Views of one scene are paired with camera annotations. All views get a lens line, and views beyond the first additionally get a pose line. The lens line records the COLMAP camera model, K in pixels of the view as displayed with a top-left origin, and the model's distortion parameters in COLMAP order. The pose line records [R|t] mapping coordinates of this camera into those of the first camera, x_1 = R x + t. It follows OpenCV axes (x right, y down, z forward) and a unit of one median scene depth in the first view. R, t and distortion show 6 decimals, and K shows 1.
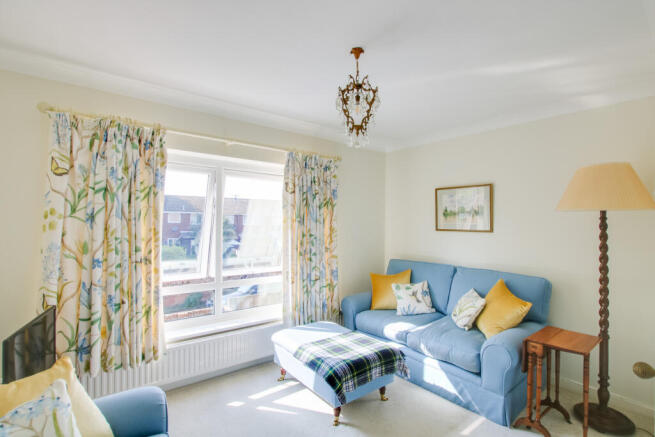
lens RADIAL K [[318.1, 0, 331.8], [0, 318.1, 222.1], [0, 0, 1]] dist [-0.002742, -0.000308]
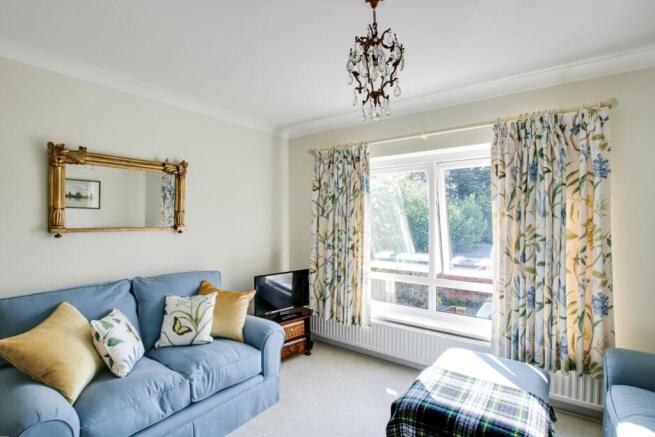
lens RADIAL K [[318.1, 0, 331.8], [0, 318.1, 222.1], [0, 0, 1]] dist [-0.002742, -0.000308]
pose [[0.267737, 0.000604, -0.963492, 0.663057], [0.009197, 0.999953, 0.003182, 0.009287], [0.963448, -0.009714, 0.267718, 0.562416]]
